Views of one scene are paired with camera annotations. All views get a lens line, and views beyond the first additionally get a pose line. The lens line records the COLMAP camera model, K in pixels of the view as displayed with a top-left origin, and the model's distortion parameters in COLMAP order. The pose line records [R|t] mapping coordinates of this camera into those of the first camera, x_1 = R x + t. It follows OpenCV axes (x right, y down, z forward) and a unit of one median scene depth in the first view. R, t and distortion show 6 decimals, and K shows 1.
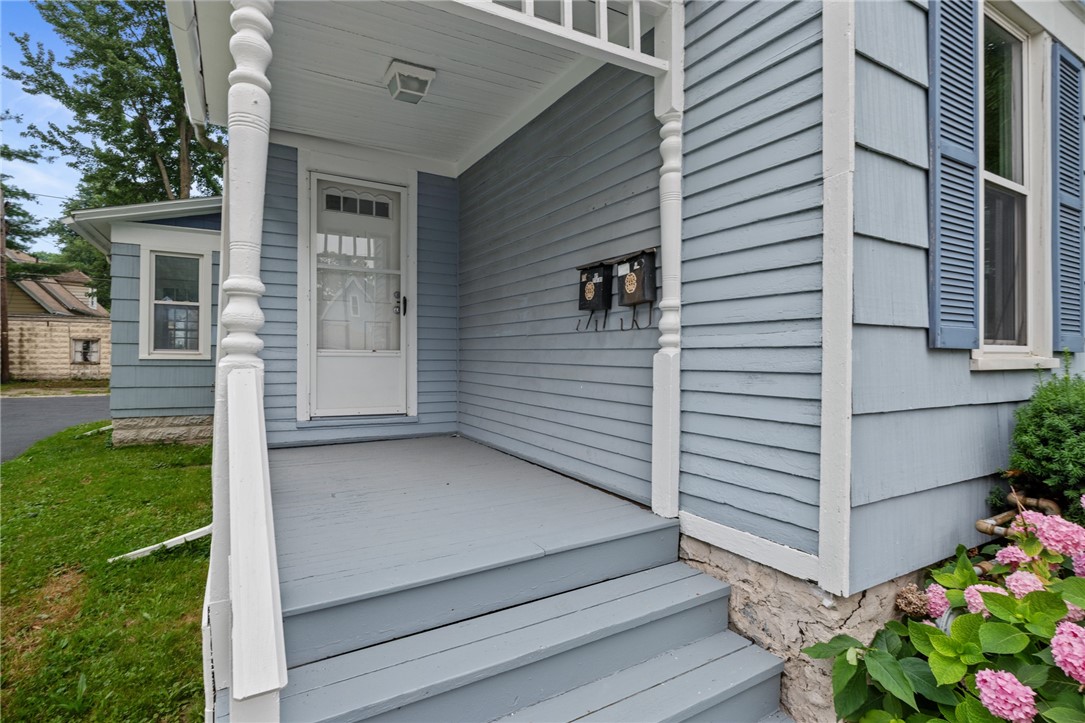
lens RADIAL K [[542.4, 0, 544.4], [0, 542.4, 361.6], [0, 0, 1]] dist [-0.000795, -0.000565]
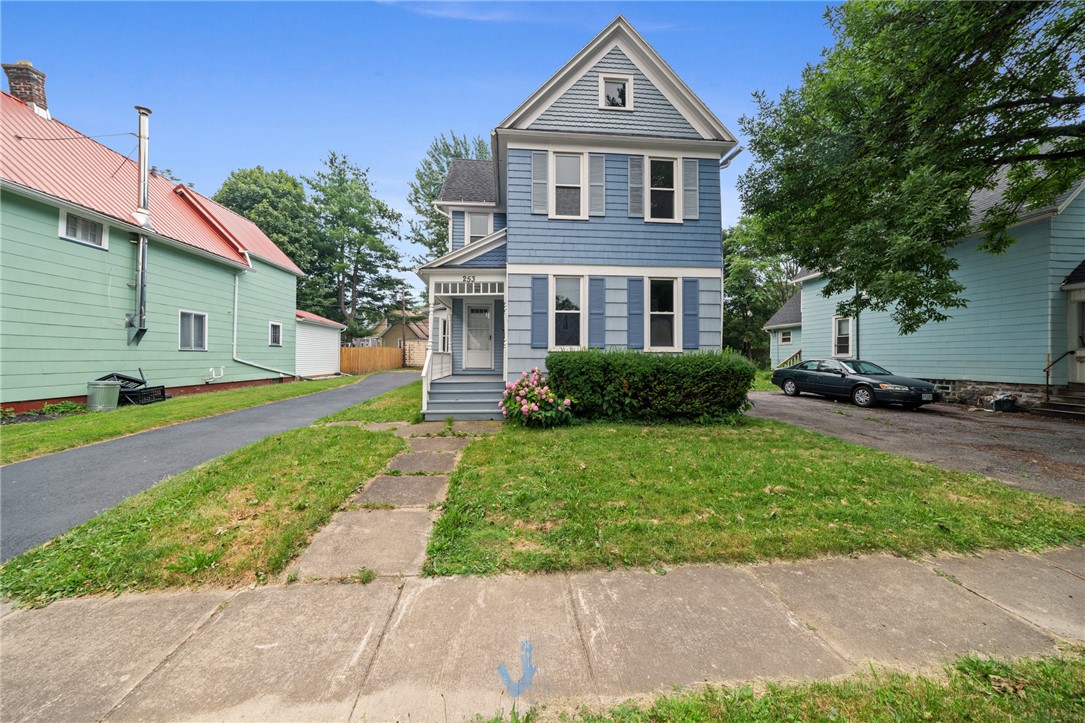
lens RADIAL K [[370.9, 0, 536.0], [0, 370.9, 355.5], [0, 0, 1]] dist [-0.006242, 0.000414]
pose [[0.905027, -0.007788, -0.425283, 0.234195], [0.001262, 0.999877, -0.015624, 0.011724], [0.425353, 0.013603, 0.904925, -0.241647]]
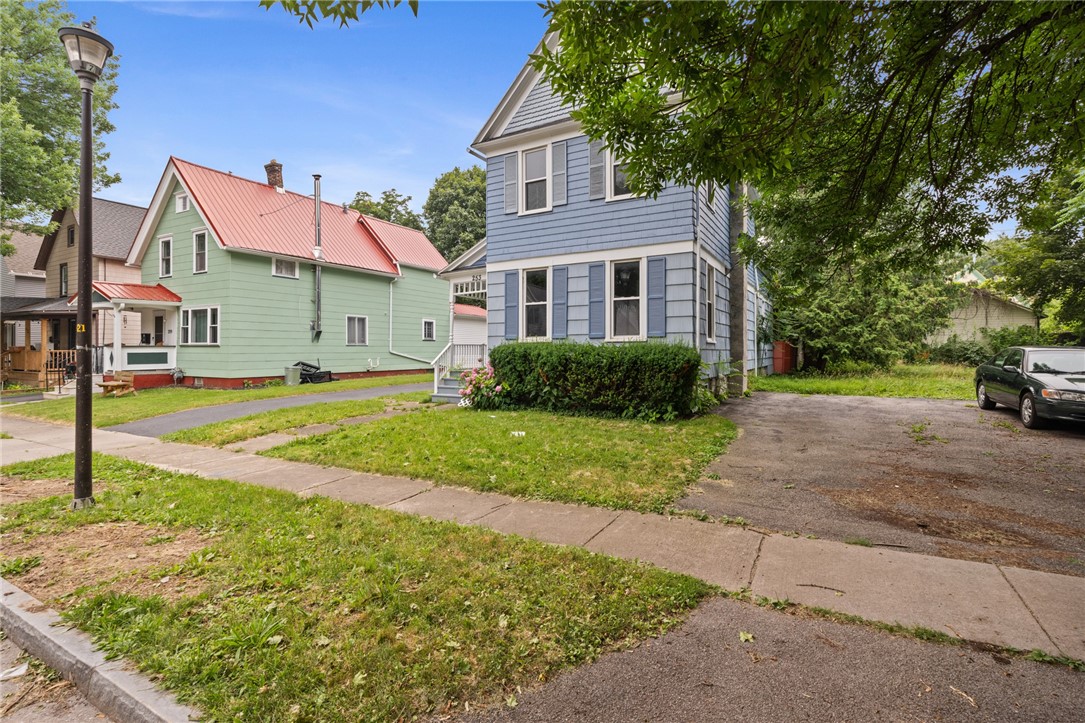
lens RADIAL K [[506.6, 0, 545.4], [0, 506.6, 350.7], [0, 0, 1]] dist [-0.002671, -0.000036]
pose [[0.506627, -0.010108, -0.862106, 0.569461], [0.000546, 0.999935, -0.011403, 0.016710], [0.862165, 0.005306, 0.506599, -0.144636]]
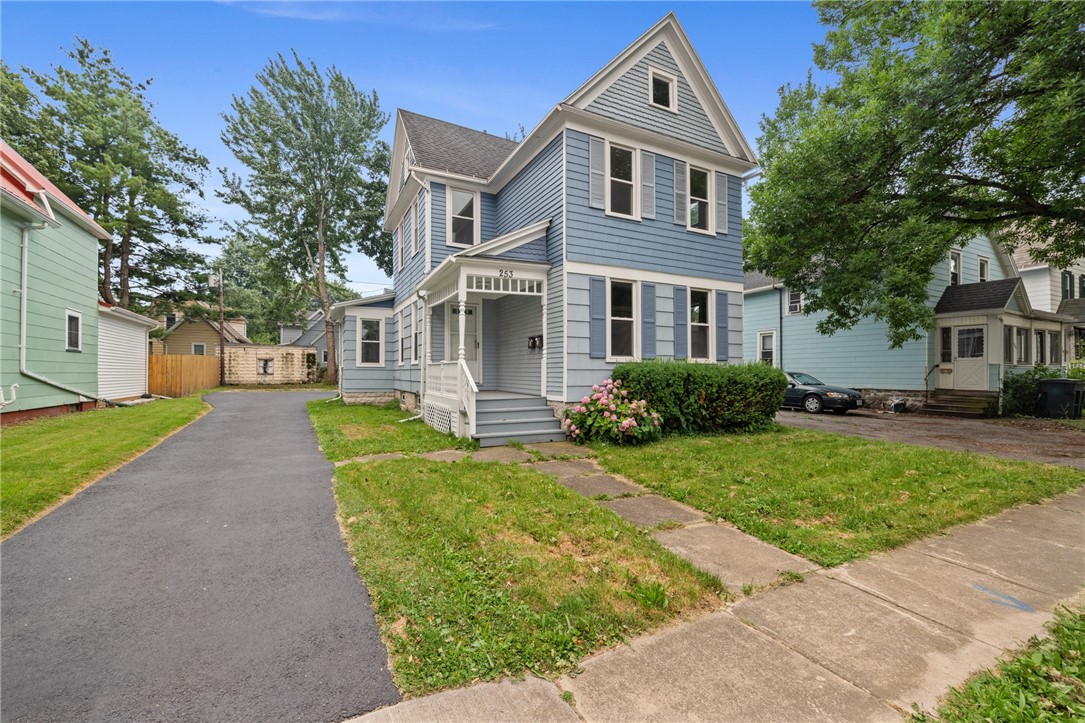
lens RADIAL K [[453.5, 0, 543.7], [0, 453.5, 372.7], [0, 0, 1]] dist [-0.007138, -0.000471]
pose [[0.998631, -0.005879, -0.051973, 0.048932], [0.005543, 0.999963, -0.006612, 0.013903], [0.052010, 0.006315, 0.998627, -0.314615]]
